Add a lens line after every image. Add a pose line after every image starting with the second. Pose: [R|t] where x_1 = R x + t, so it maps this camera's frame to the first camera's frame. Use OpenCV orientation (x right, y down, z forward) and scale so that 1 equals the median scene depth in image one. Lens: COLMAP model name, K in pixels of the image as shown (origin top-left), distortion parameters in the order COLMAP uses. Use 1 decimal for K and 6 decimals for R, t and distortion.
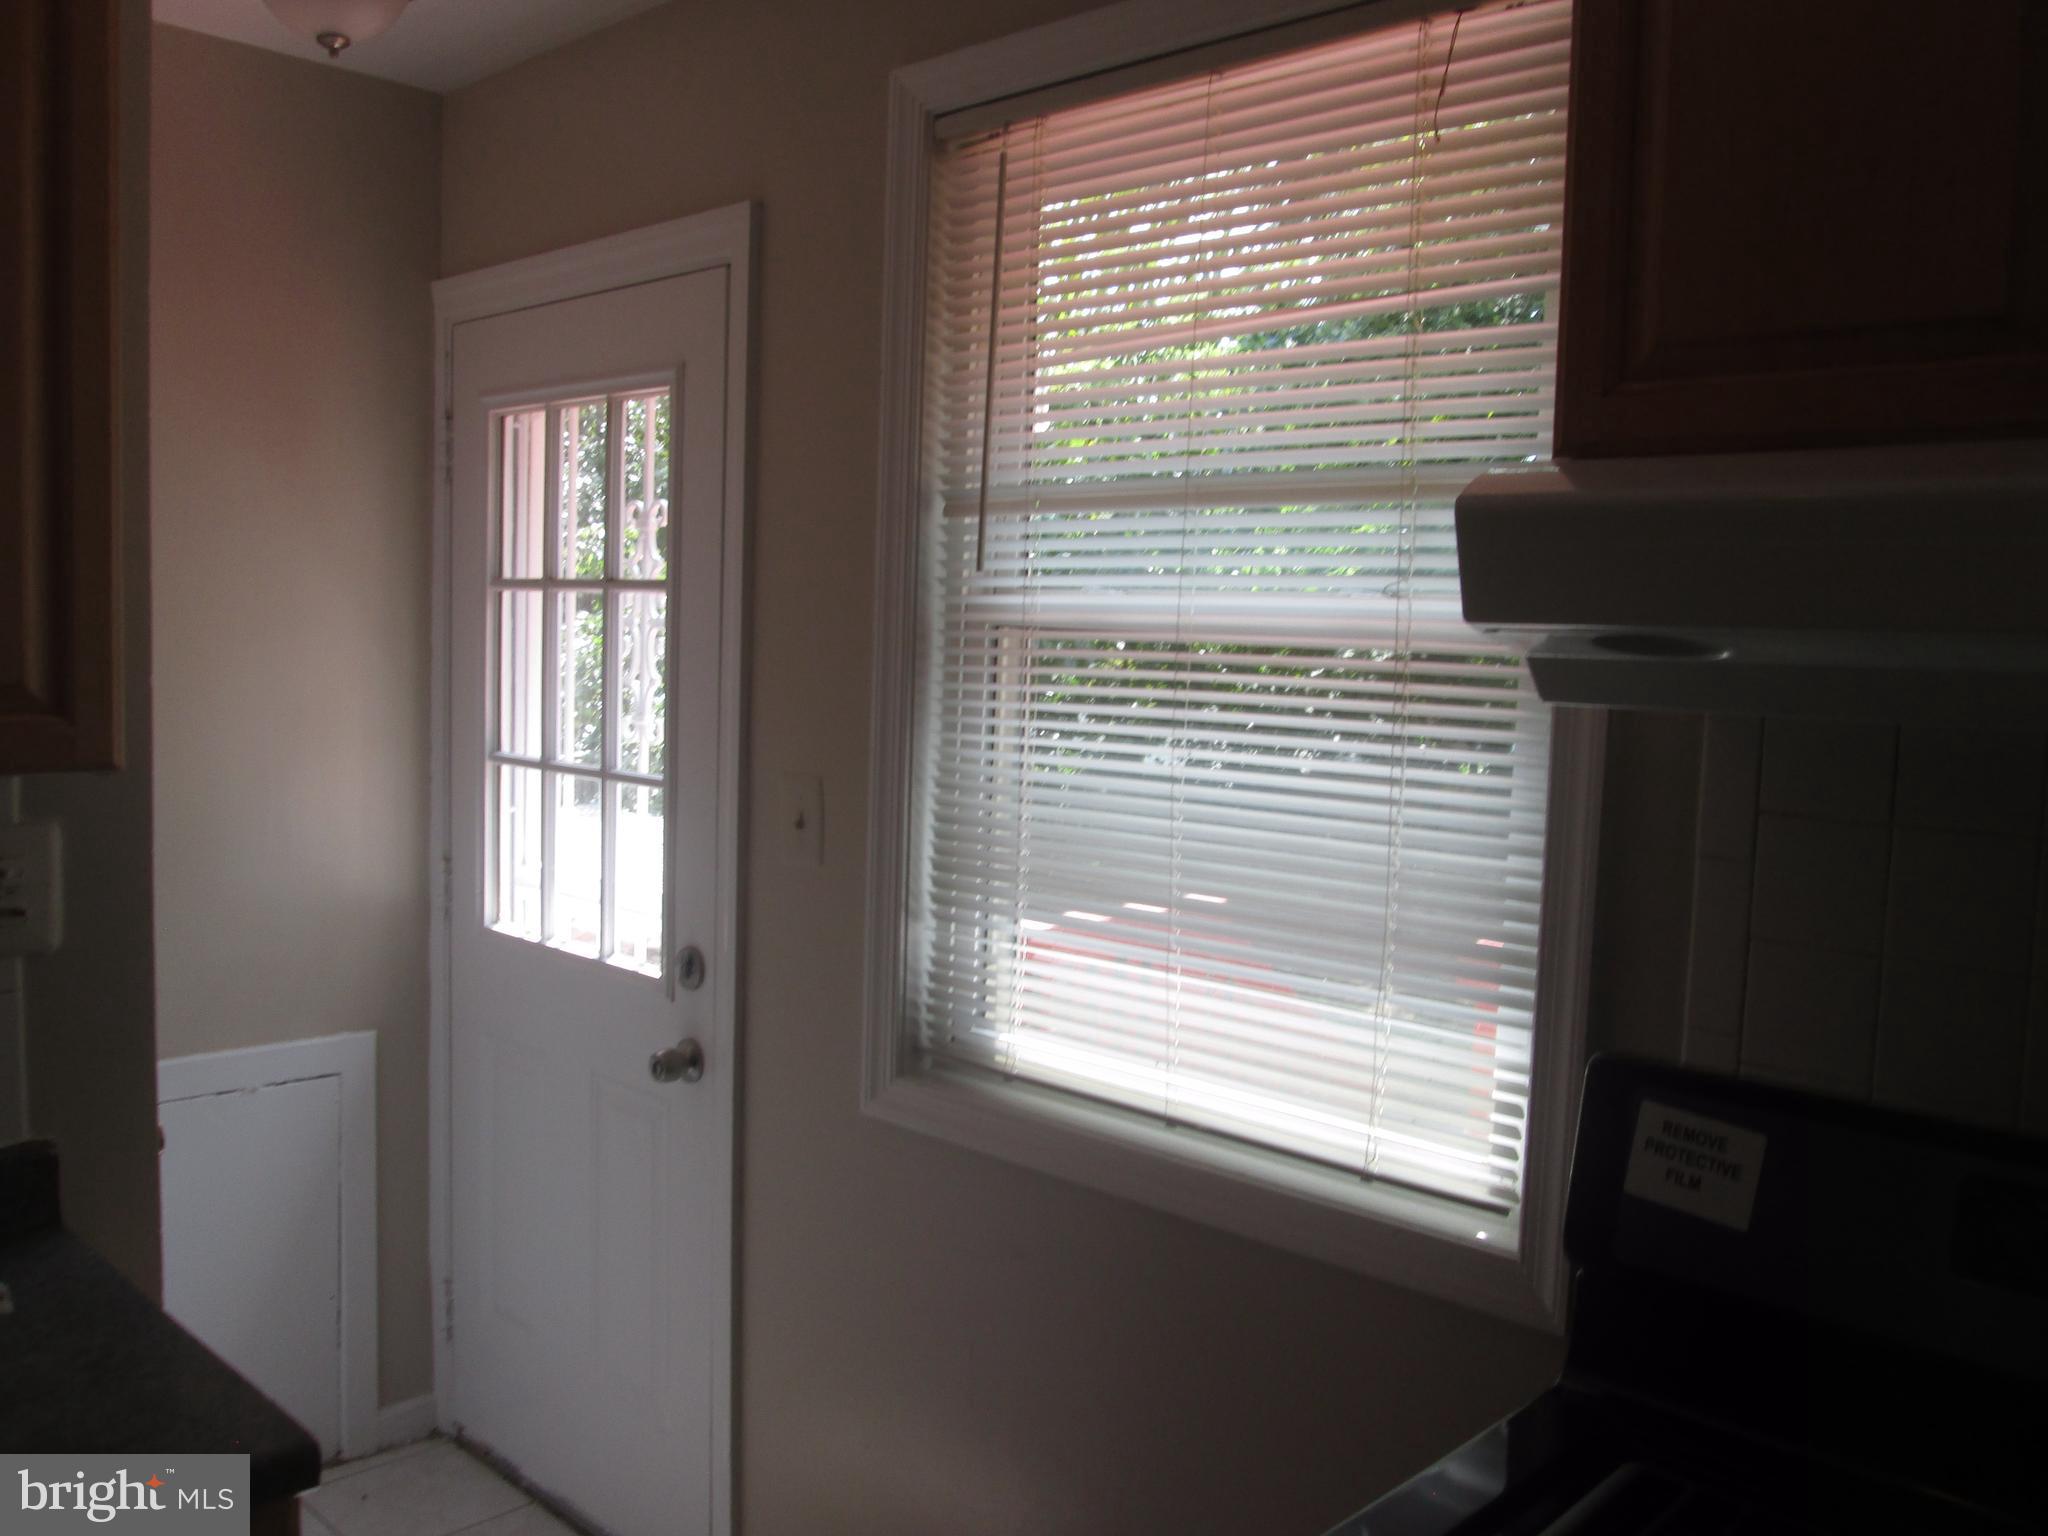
lens RADIAL K [[1683.5, 0, 1024.0], [0, 1683.5, 768.0], [0, 0, 1]] dist [-0.060154, 0.000434]
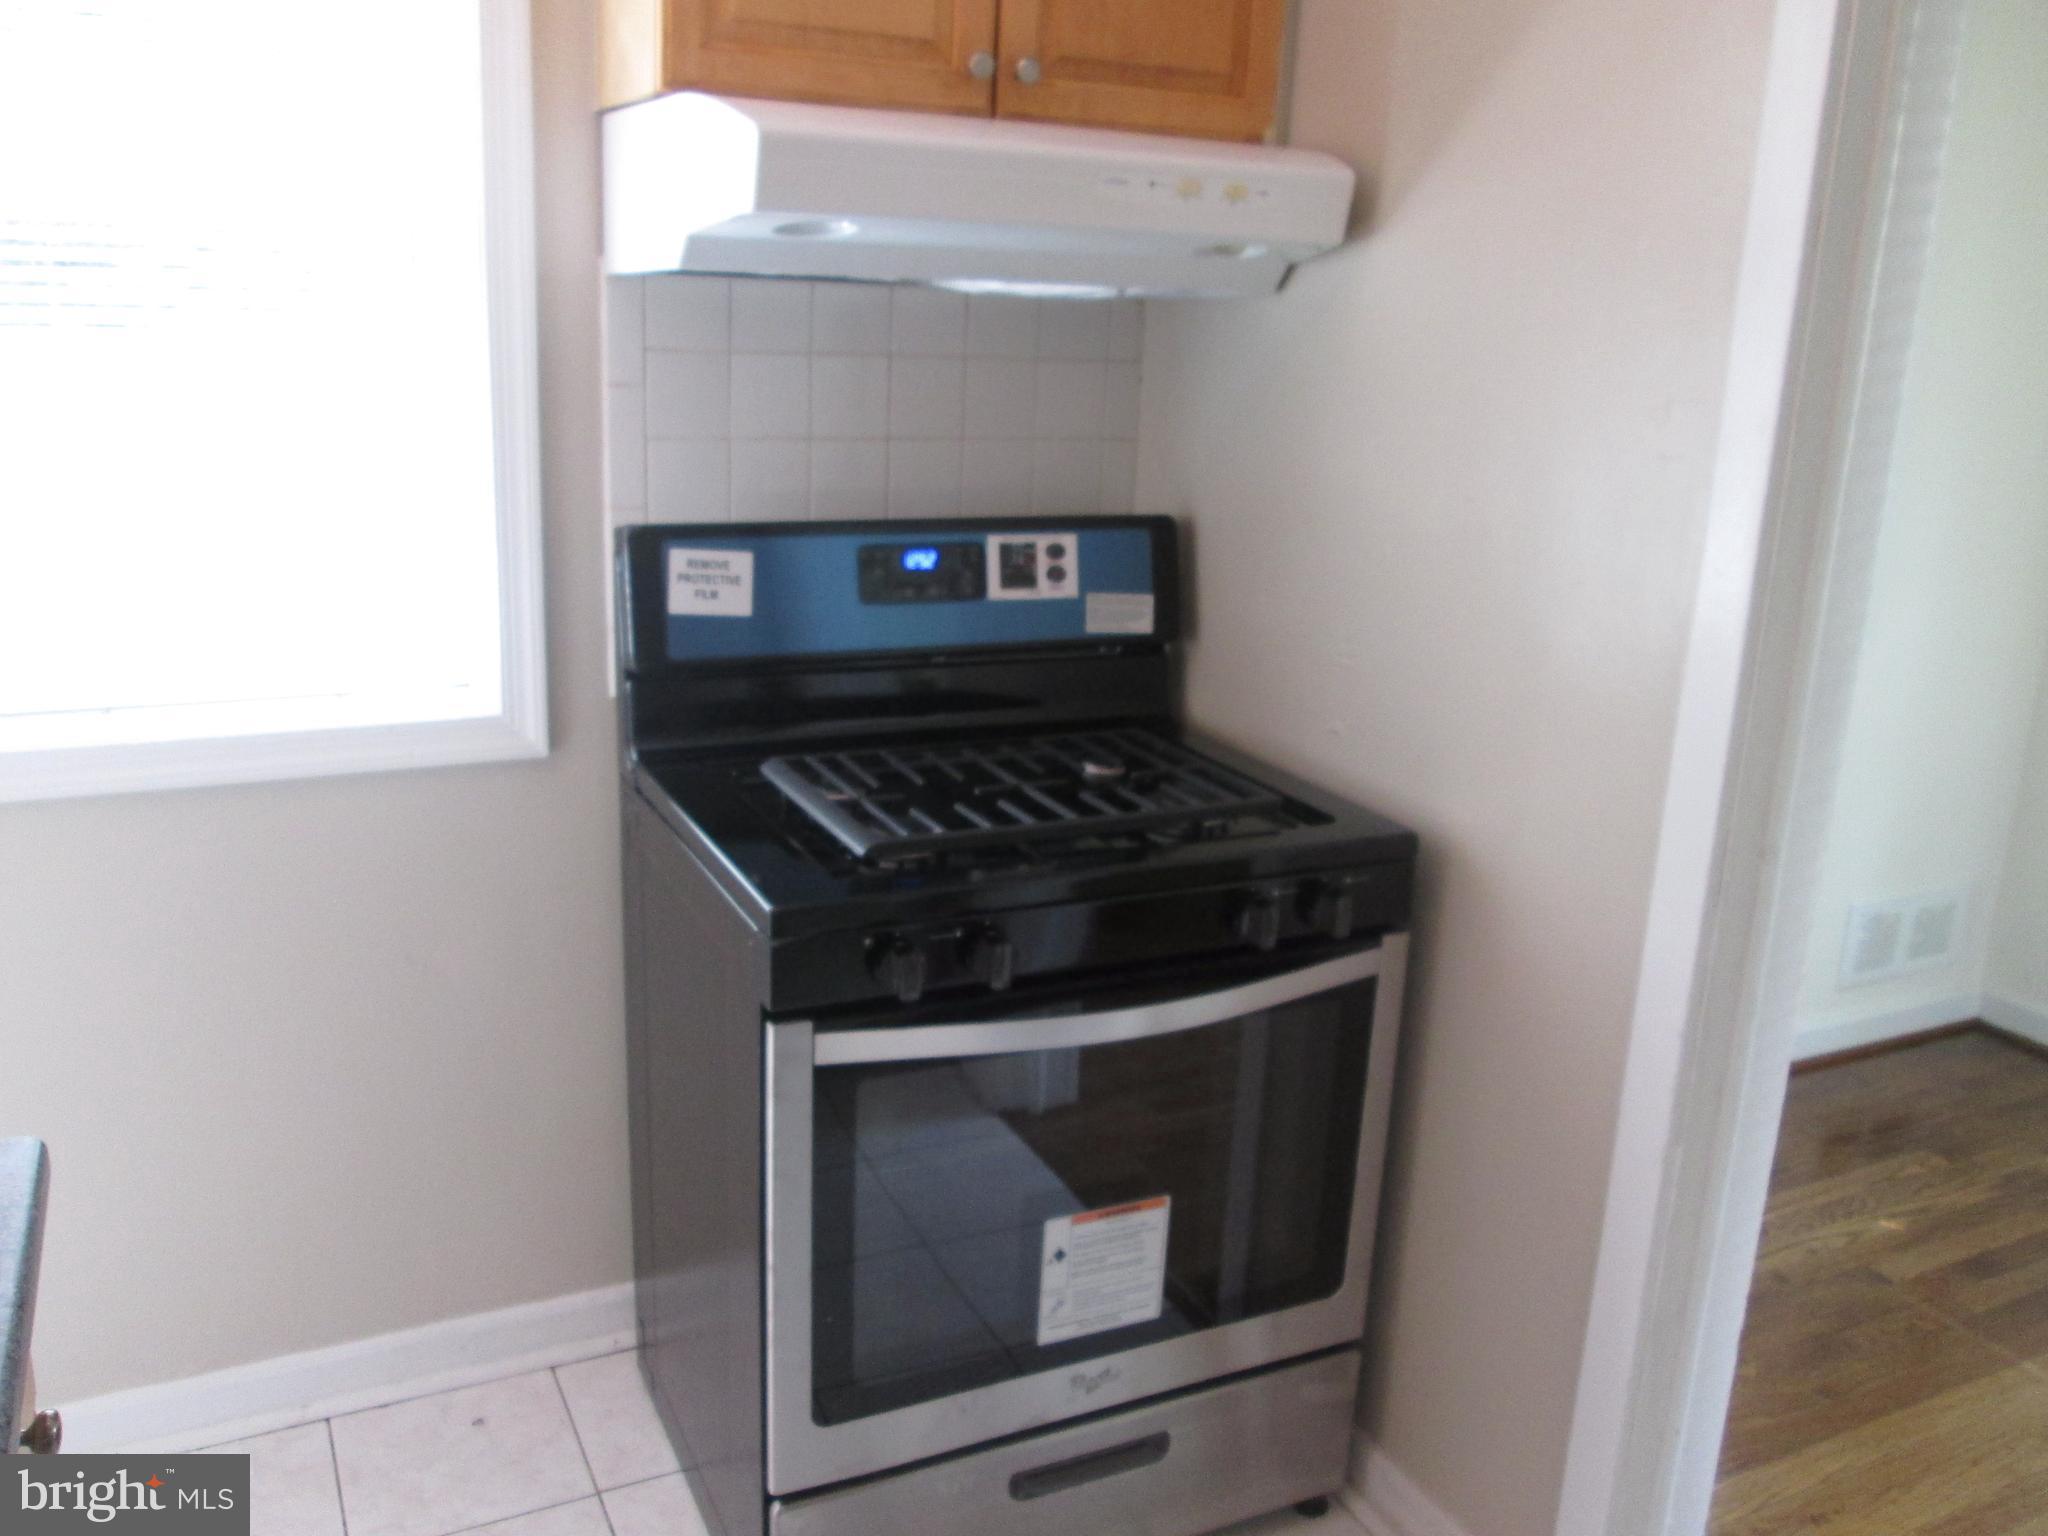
lens RADIAL K [[1683.5, 0, 1024.0], [0, 1683.5, 768.0], [0, 0, 1]] dist [-0.060154, 0.000434]
pose [[0.357770, -0.270663, 0.893723, -0.907663], [0.046857, 0.961070, 0.272302, -0.004528], [-0.932633, -0.055545, 0.356525, 0.169375]]
